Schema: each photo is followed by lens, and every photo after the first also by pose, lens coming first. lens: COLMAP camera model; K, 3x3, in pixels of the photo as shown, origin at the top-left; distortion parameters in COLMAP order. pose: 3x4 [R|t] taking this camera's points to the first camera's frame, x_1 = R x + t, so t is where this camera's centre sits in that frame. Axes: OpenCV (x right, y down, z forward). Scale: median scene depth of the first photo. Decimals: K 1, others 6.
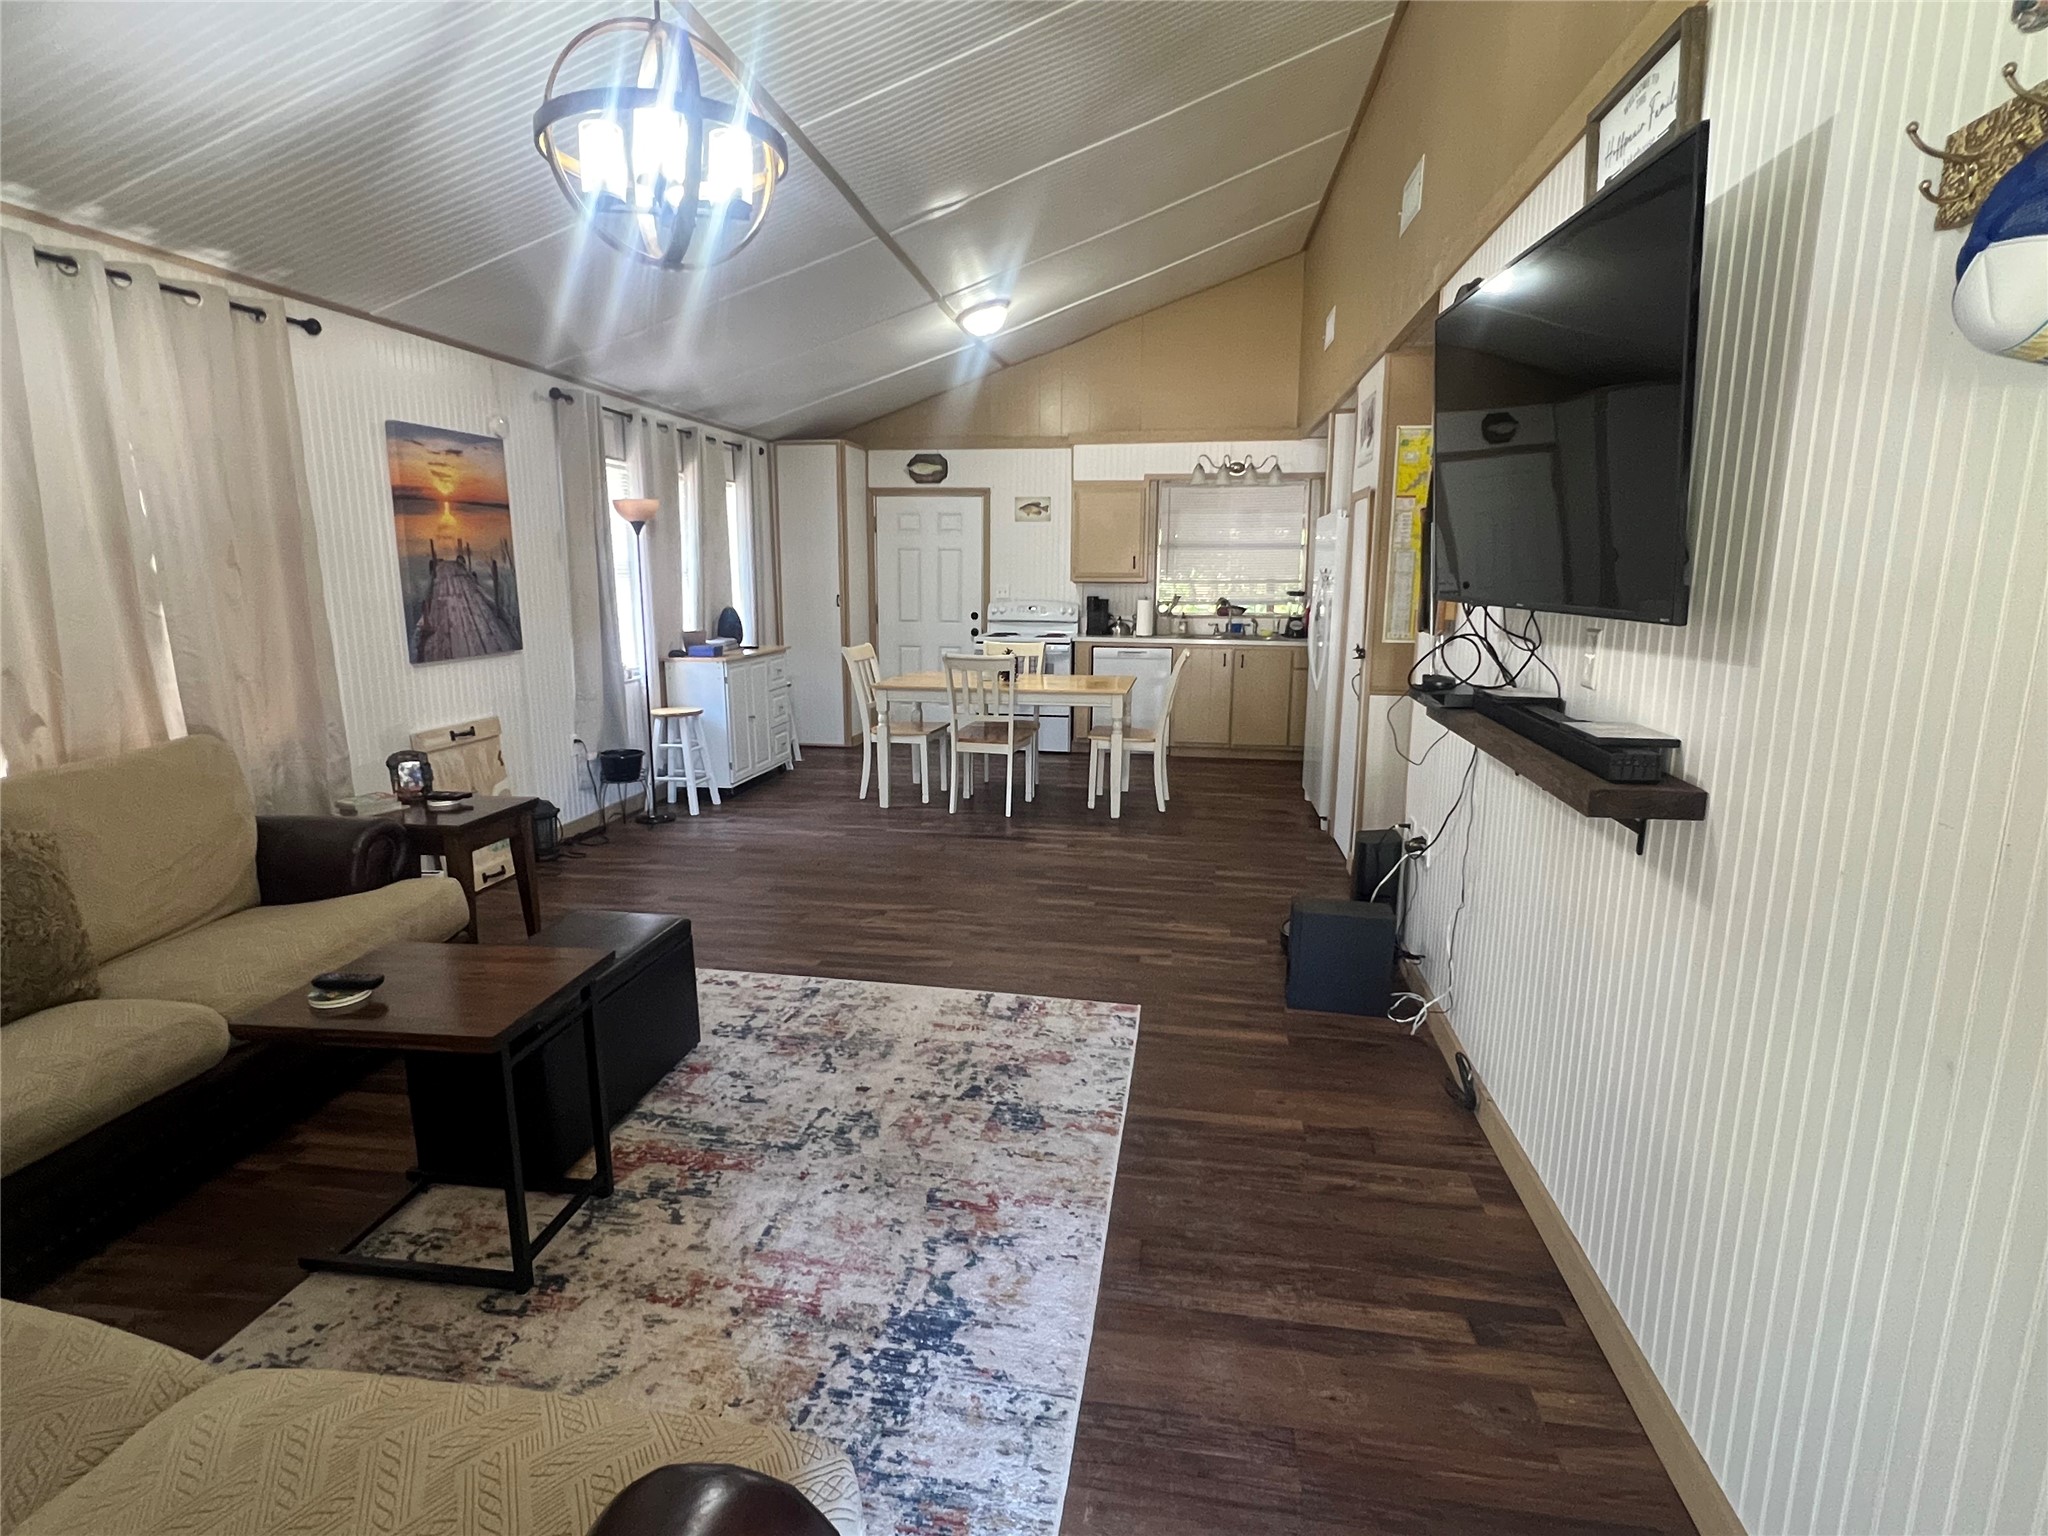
lens RADIAL K [[1067.4, 0, 1025.4], [0, 1067.4, 767.8], [0, 0, 1]] dist [0.000728, -0.000901]
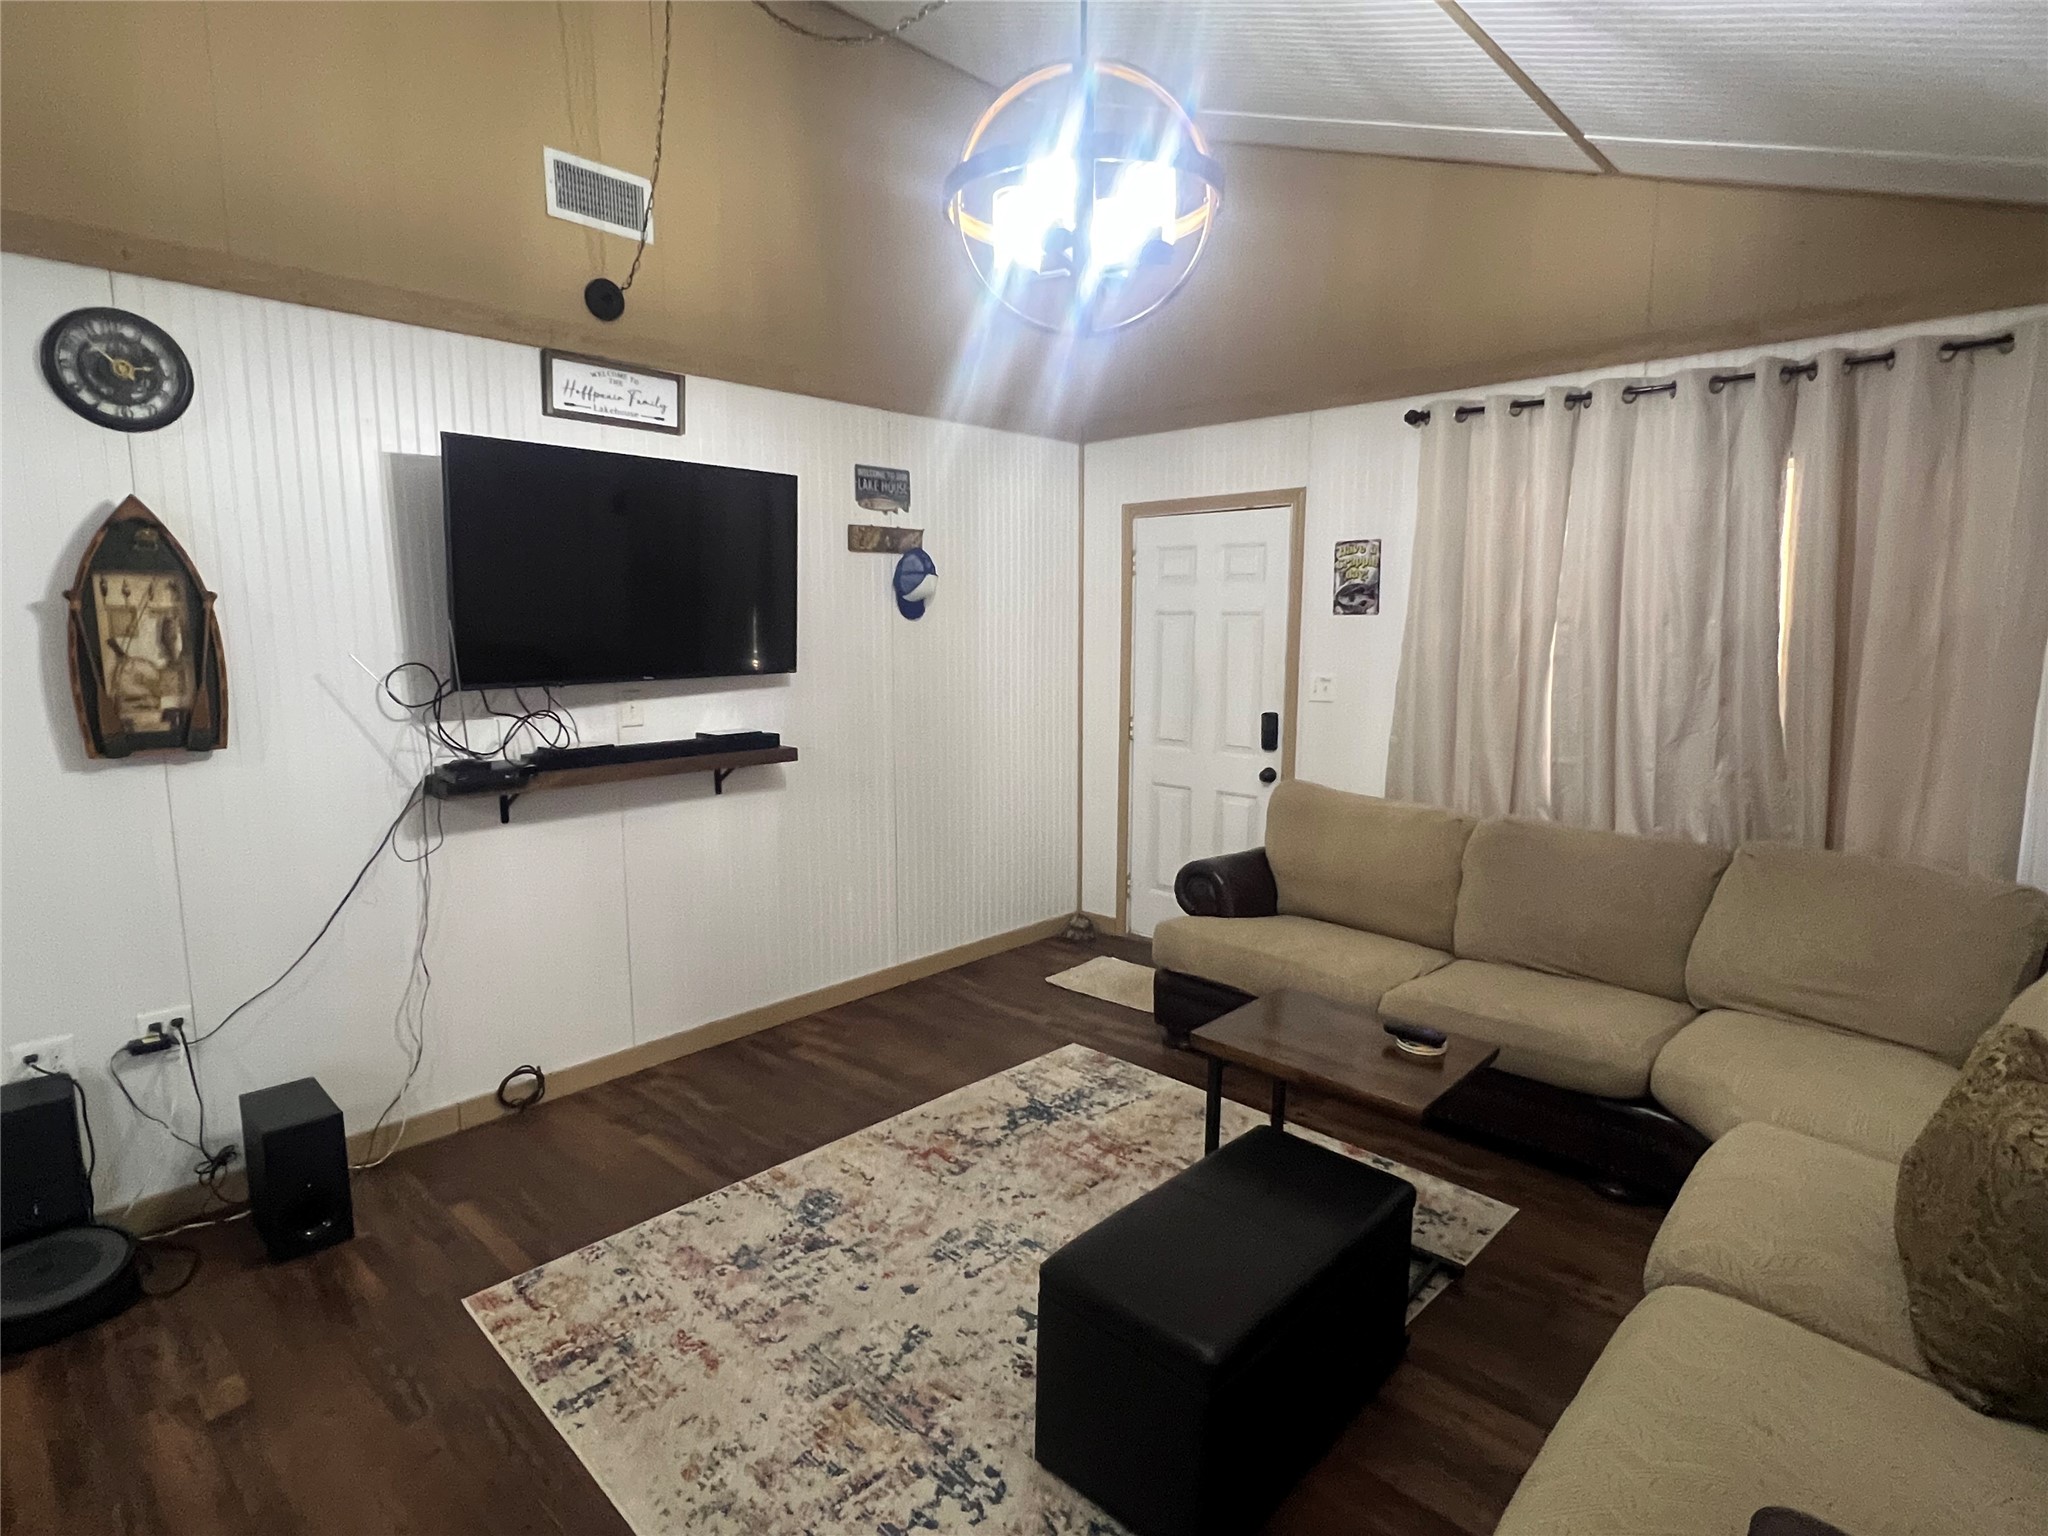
lens RADIAL K [[1067.4, 0, 1019.7], [0, 1067.4, 760.7], [0, 0, 1]] dist [0.000728, -0.000901]
pose [[-0.821426, -0.076560, 0.565153, -0.689573], [0.108308, 0.951974, 0.286383, -0.334341], [-0.559936, 0.296453, -0.773684, 1.535942]]
